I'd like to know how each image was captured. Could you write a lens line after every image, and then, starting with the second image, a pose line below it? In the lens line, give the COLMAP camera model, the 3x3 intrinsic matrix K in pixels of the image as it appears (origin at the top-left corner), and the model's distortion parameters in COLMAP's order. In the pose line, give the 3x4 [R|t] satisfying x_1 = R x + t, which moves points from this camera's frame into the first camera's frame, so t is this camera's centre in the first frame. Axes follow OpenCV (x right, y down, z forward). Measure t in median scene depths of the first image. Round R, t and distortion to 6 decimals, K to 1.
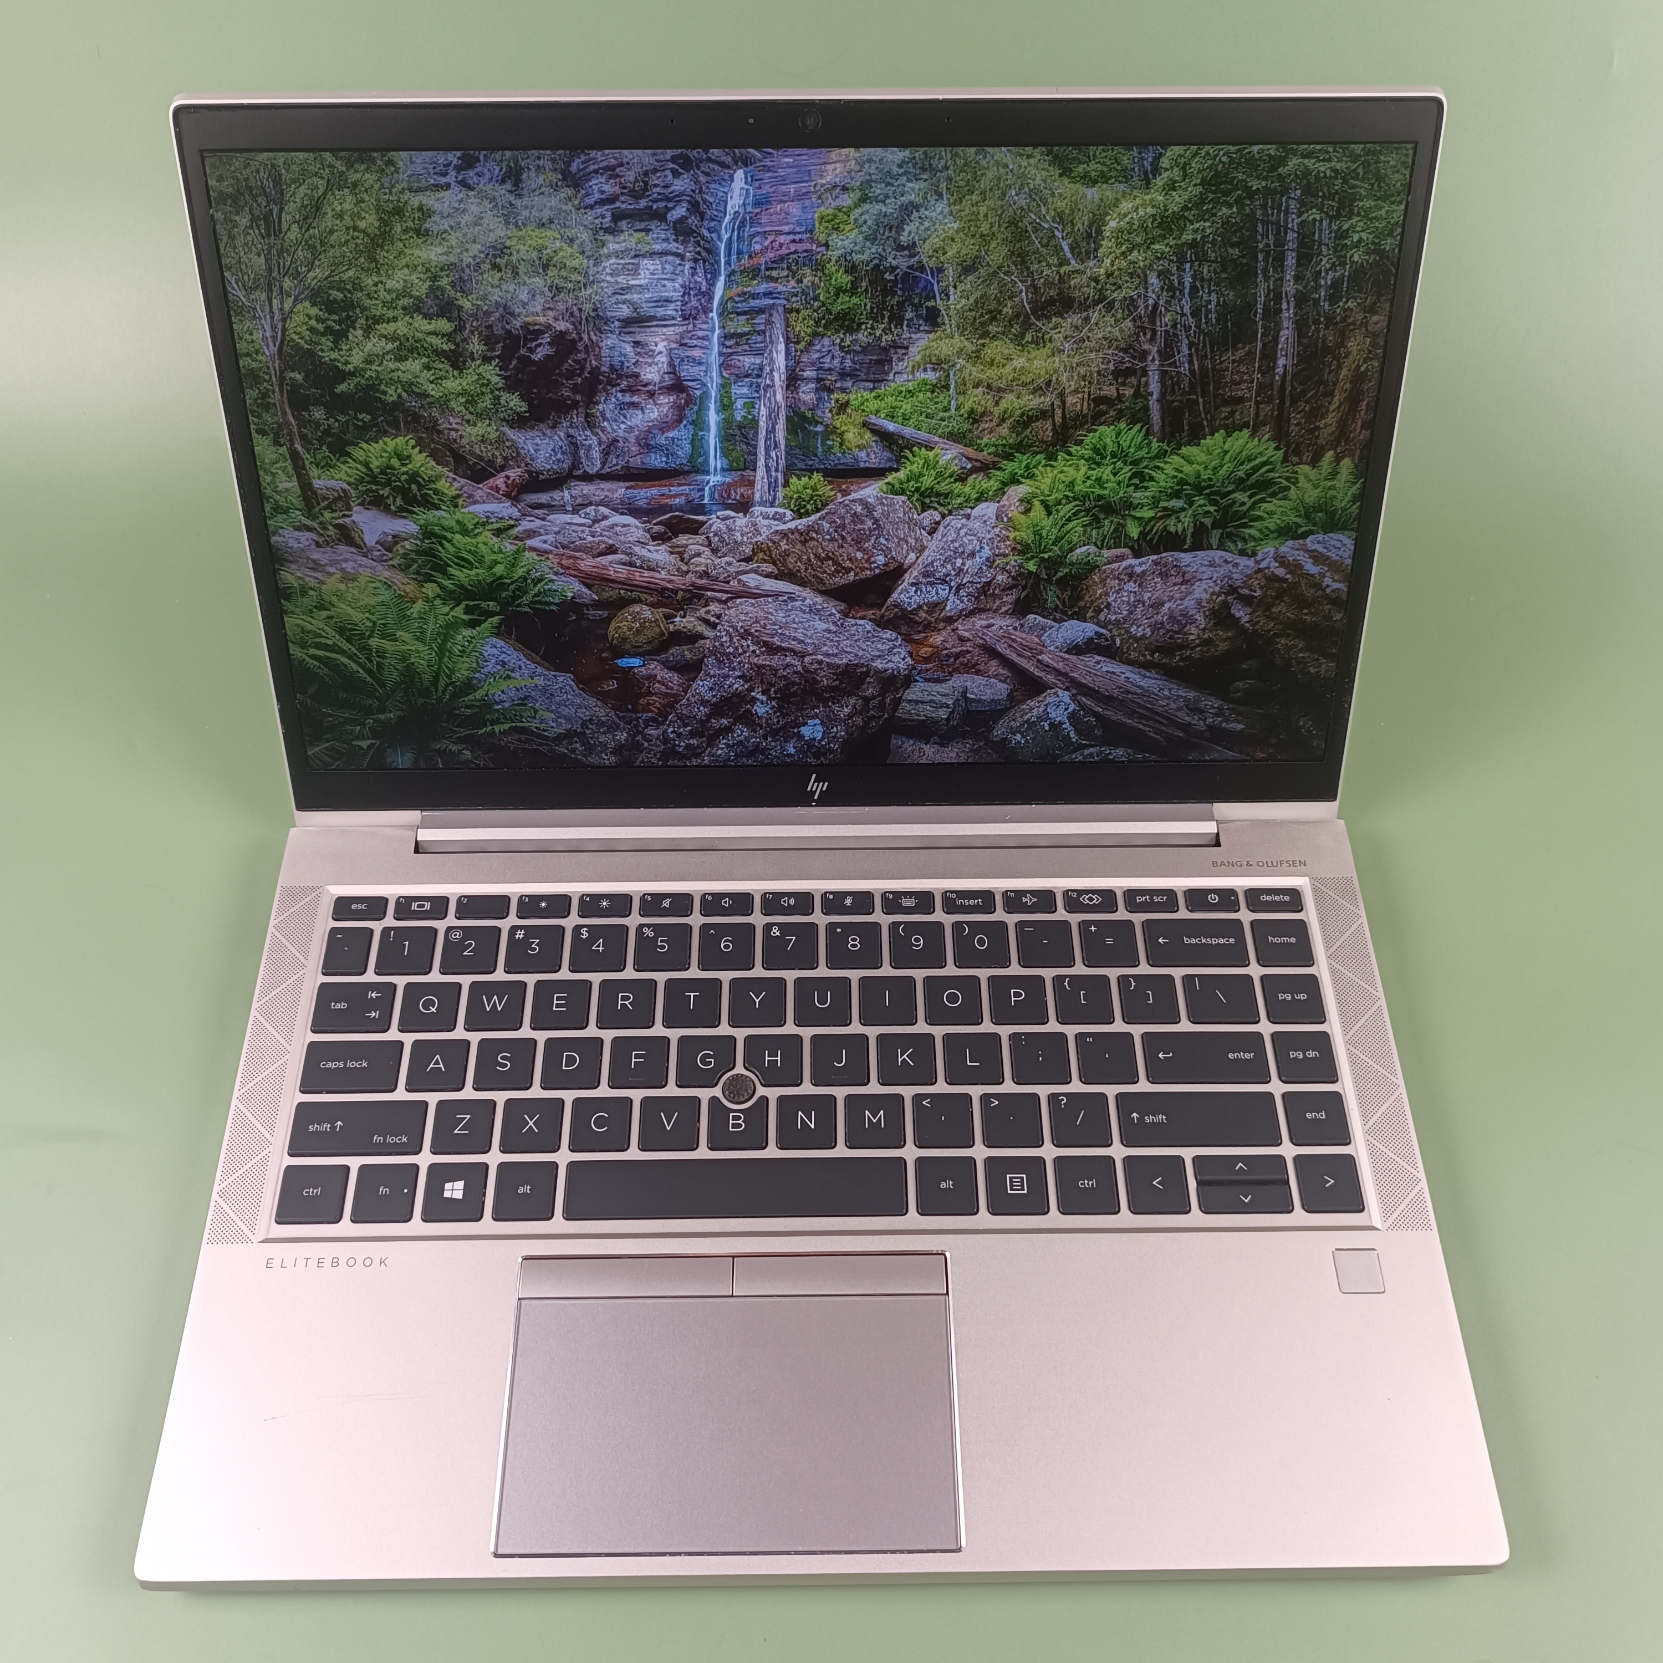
lens RADIAL K [[1593.6, 0, 831.7], [0, 1593.6, 818.5], [0, 0, 1]] dist [-0.001055, 0.000000]
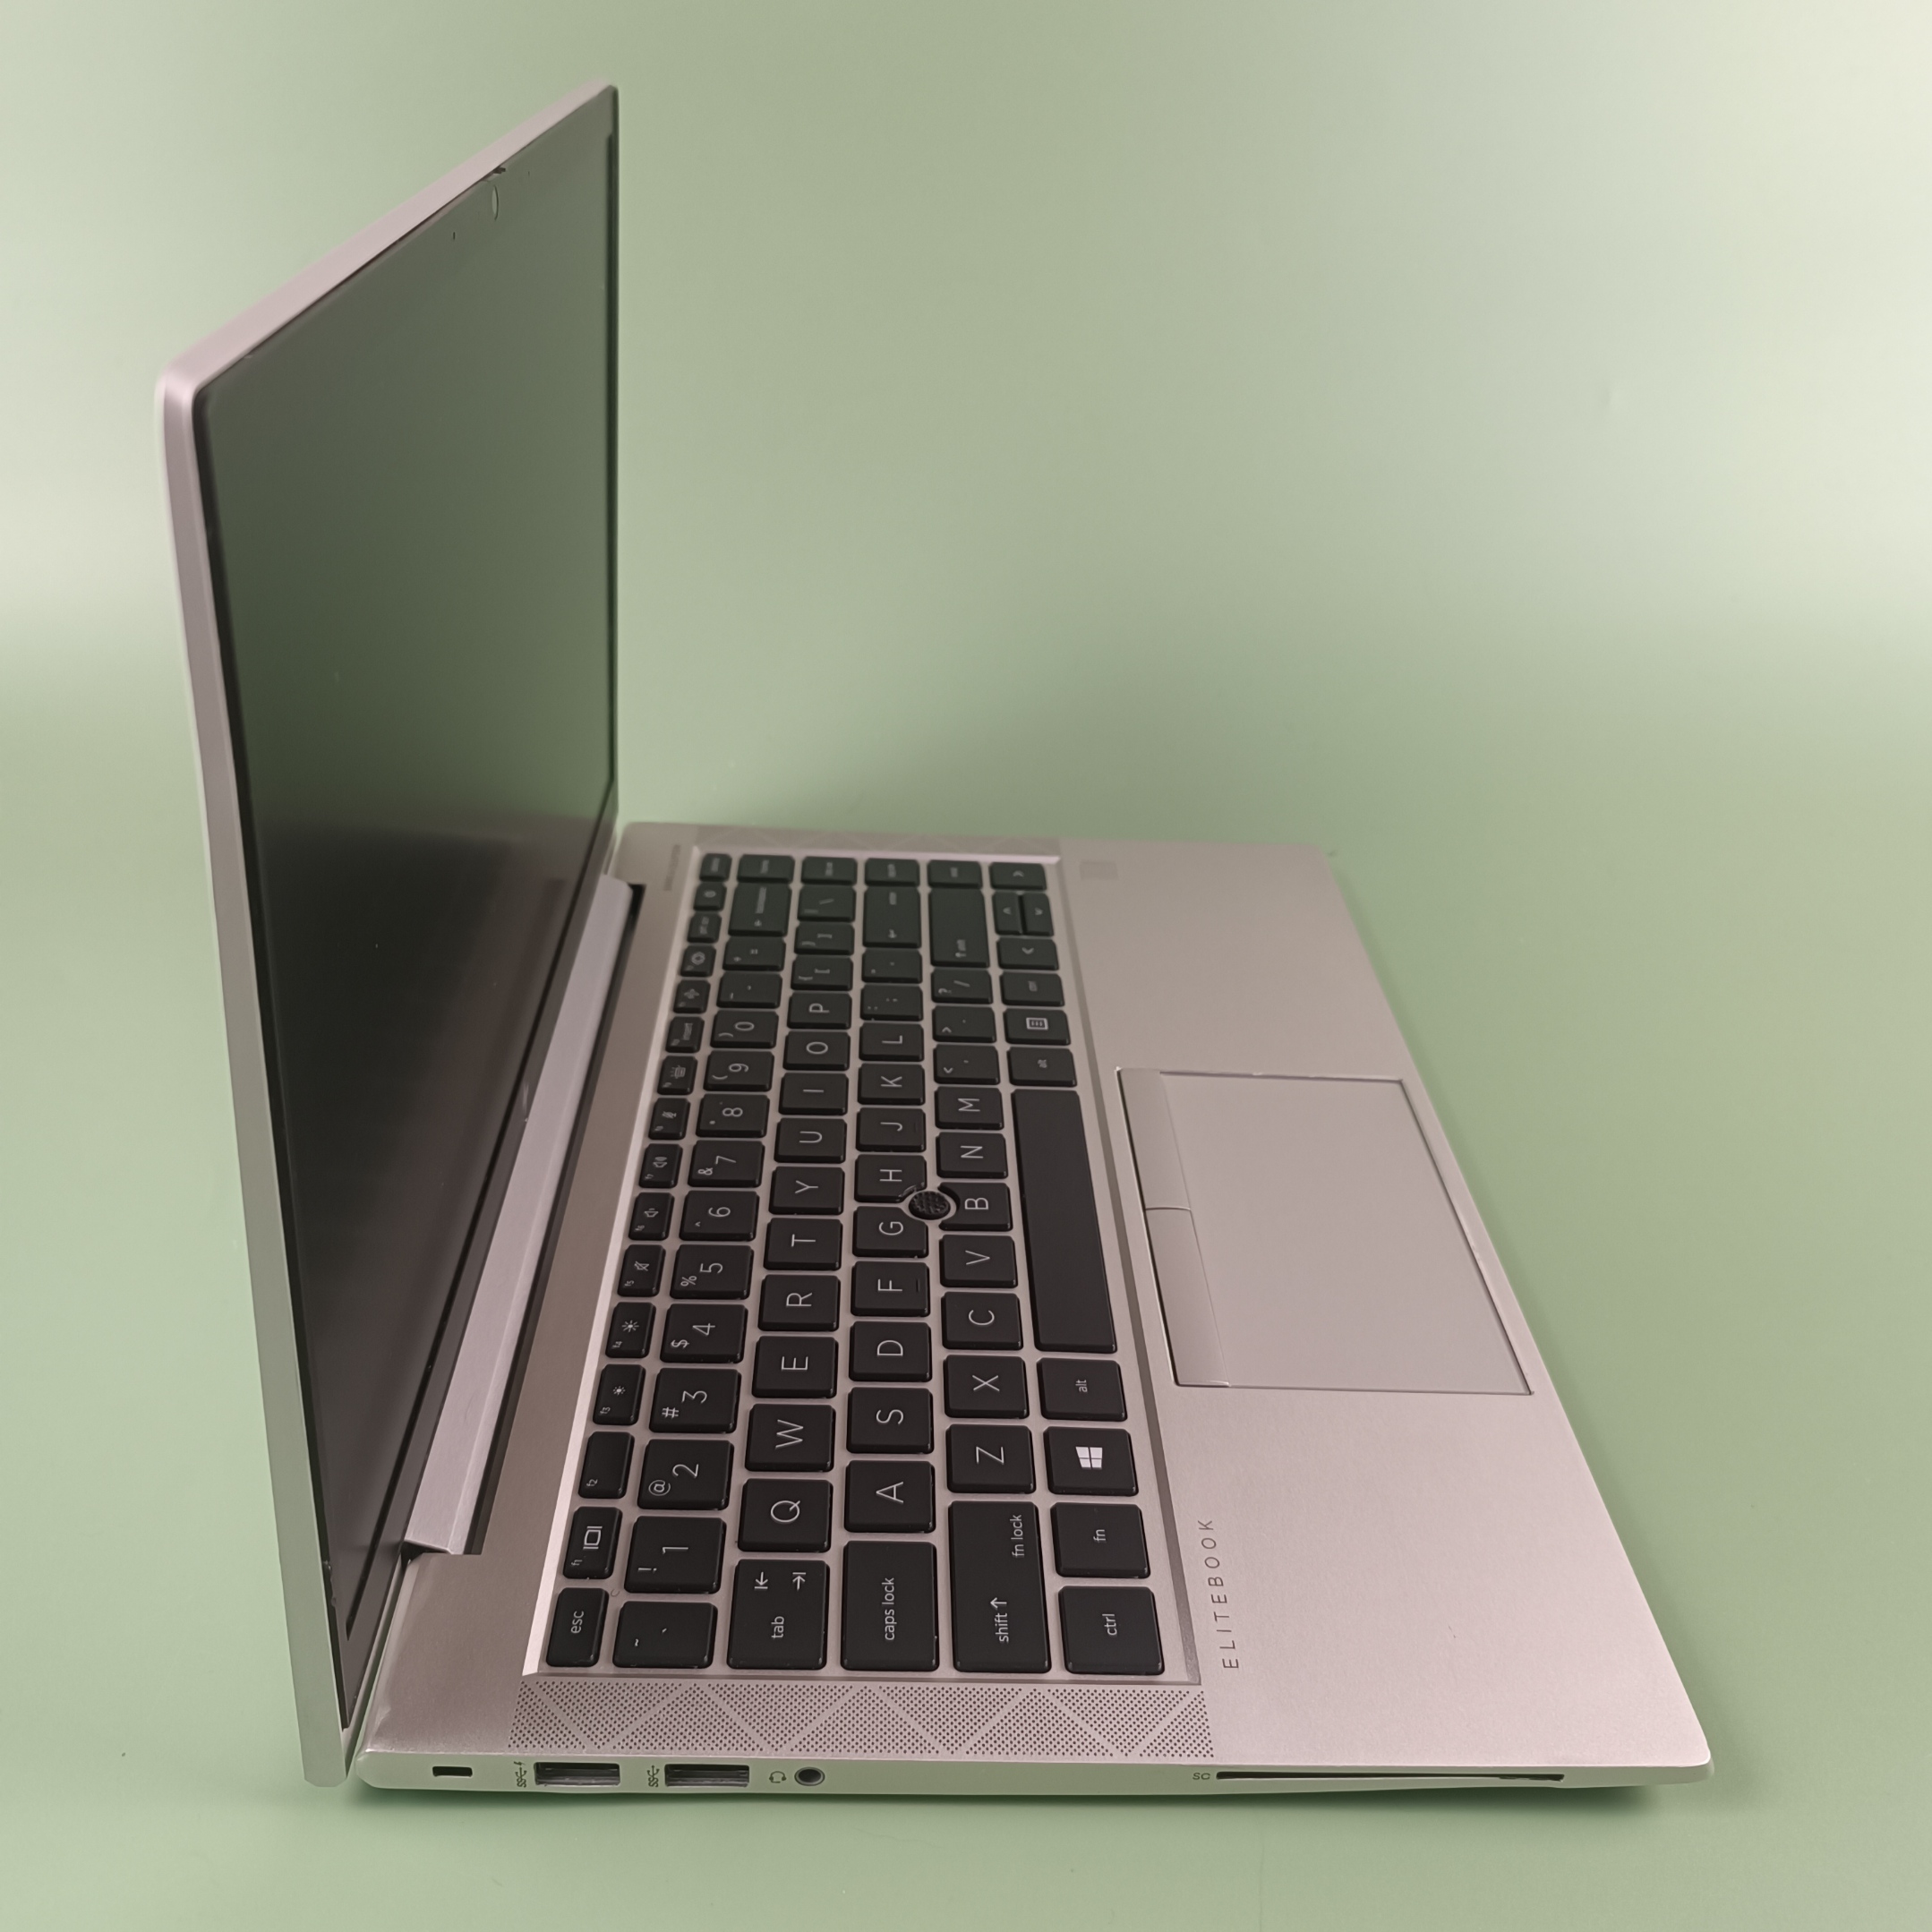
lens RADIAL K [[1851.4, 0, 967.0], [0, 1851.4, 969.9], [0, 0, 1]] dist [-0.001055, 0.000000]
pose [[-0.022912, -0.504954, 0.862842, -0.793496], [0.795139, 0.513948, 0.321888, -0.171700], [-0.605994, 0.693454, 0.389733, 0.548876]]
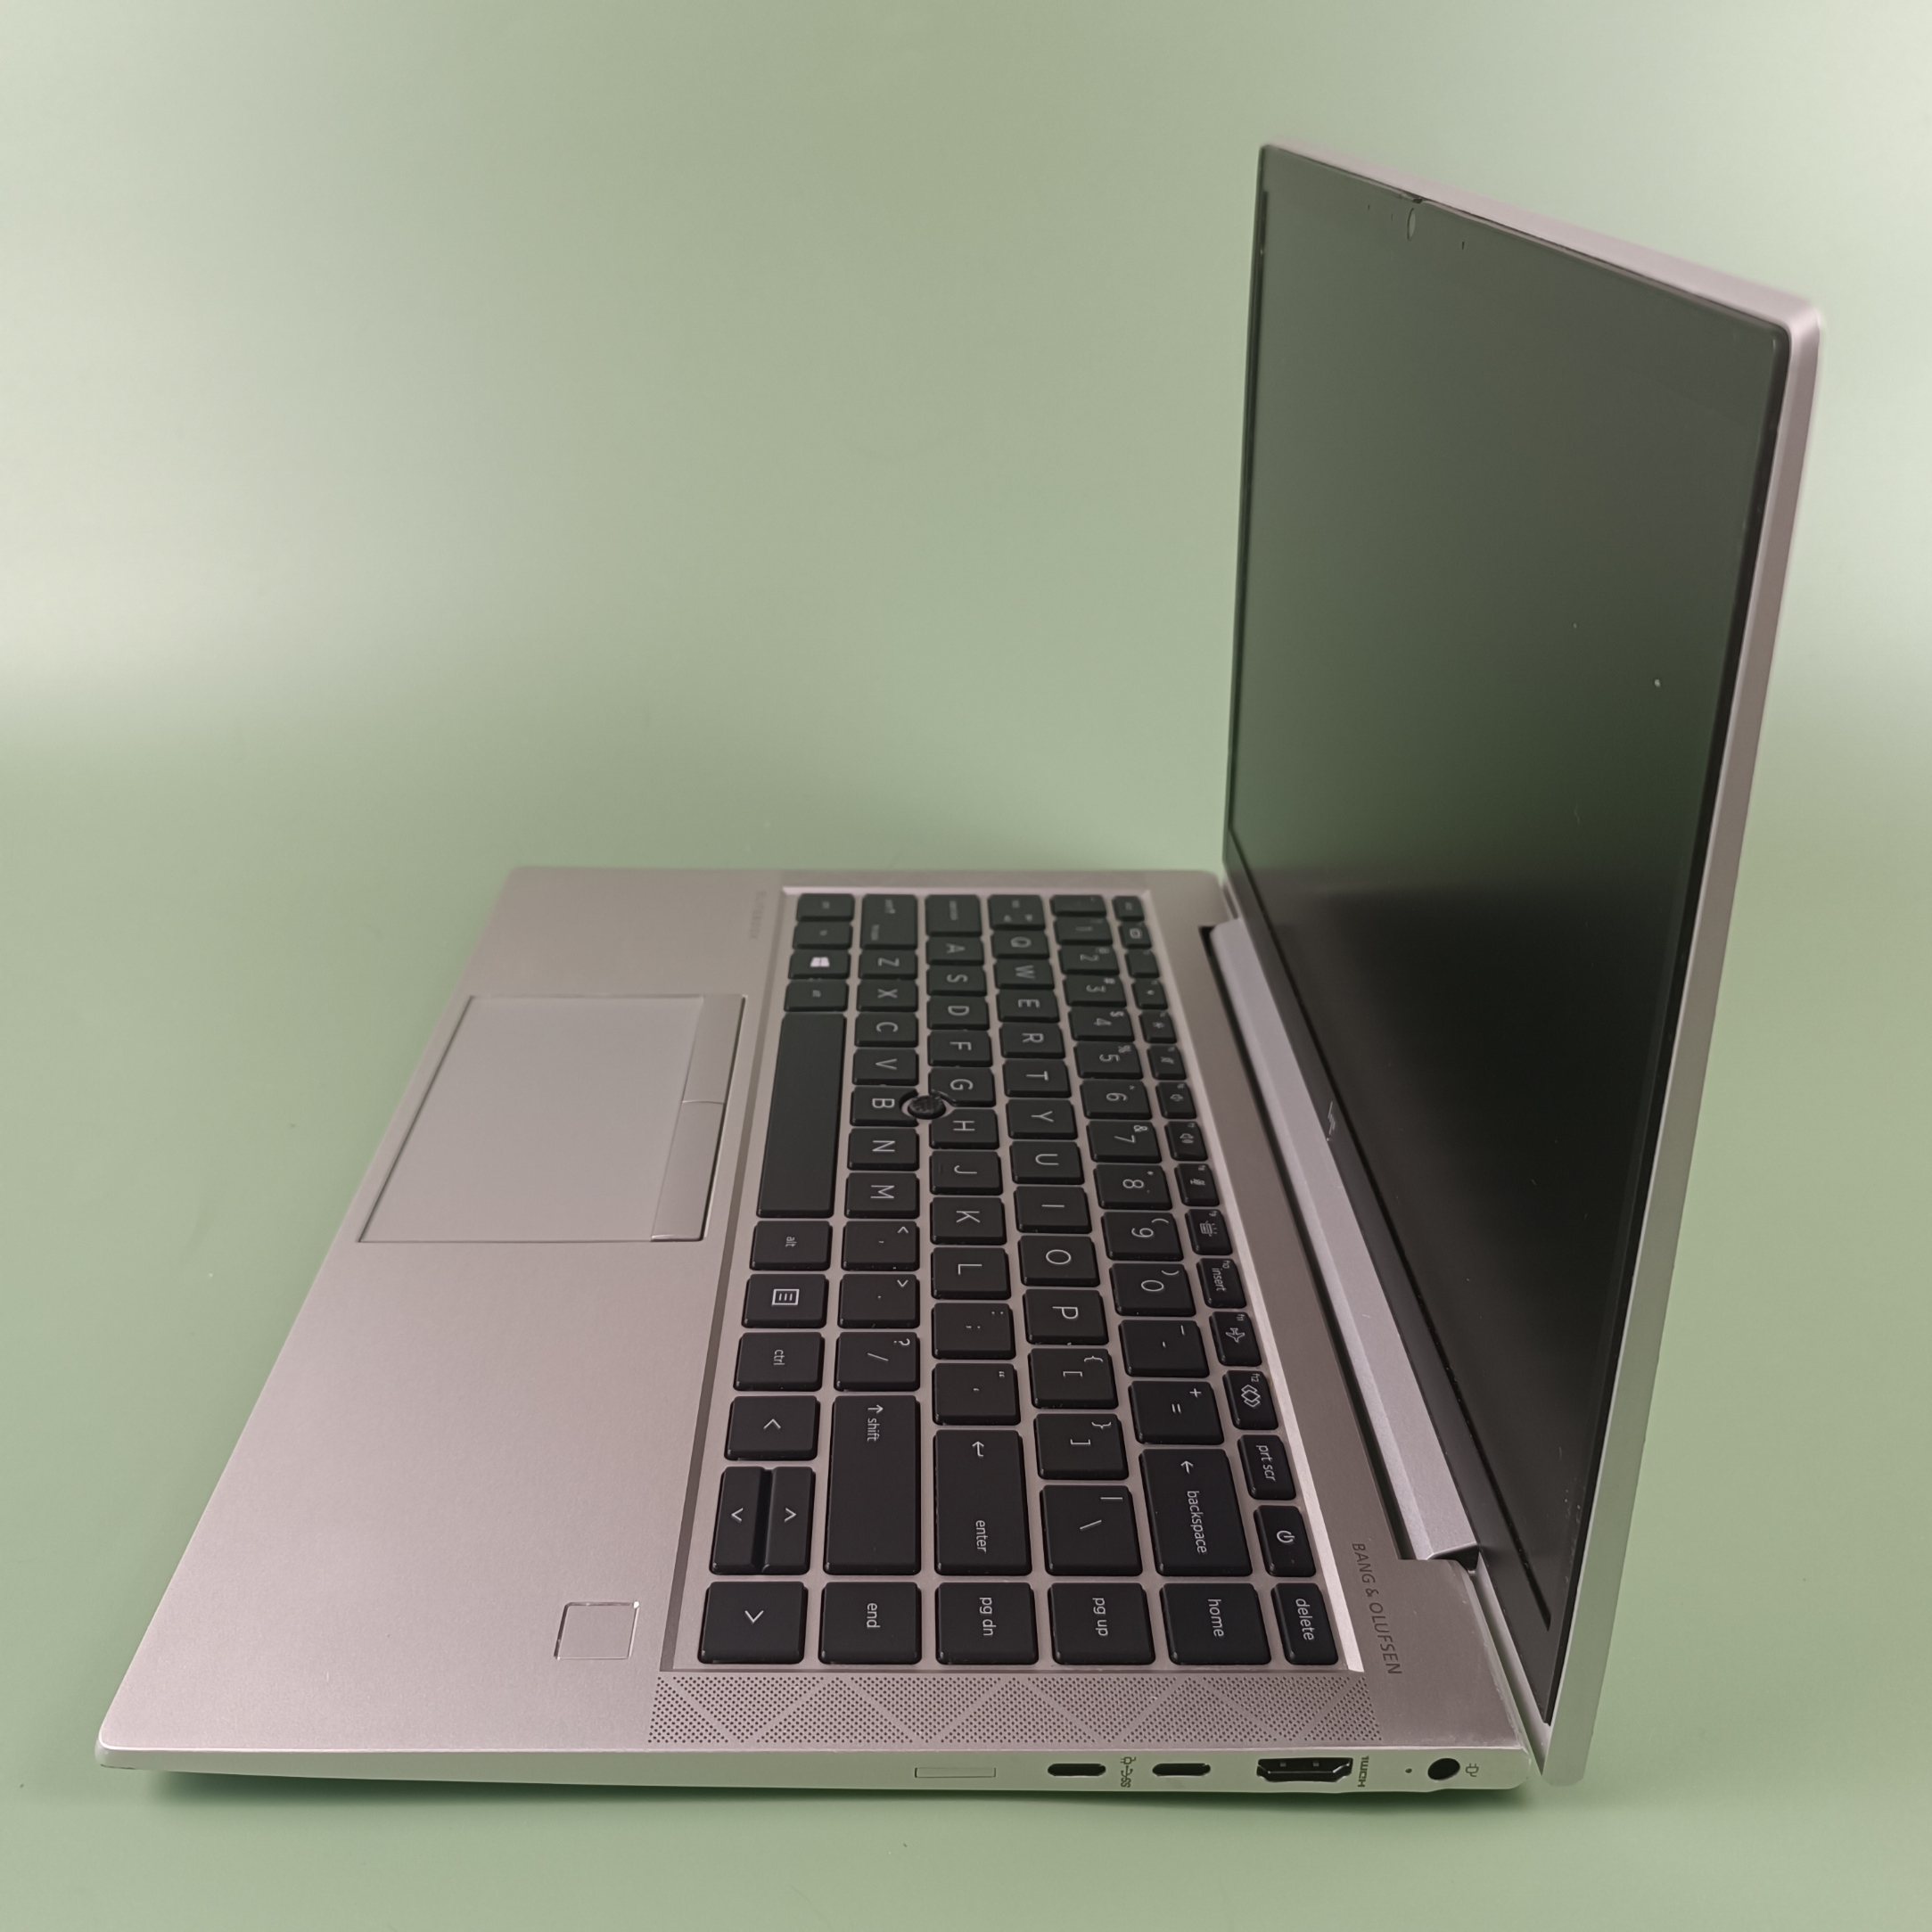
lens RADIAL K [[1851.4, 0, 966.5], [0, 1851.4, 968.4], [0, 0, 1]] dist [-0.001055, 0.000000]
pose [[0.015298, 0.449753, -0.893022, 0.793928], [-0.842657, 0.486566, 0.230615, -0.113074], [0.538234, 0.748983, 0.386431, 0.572301]]
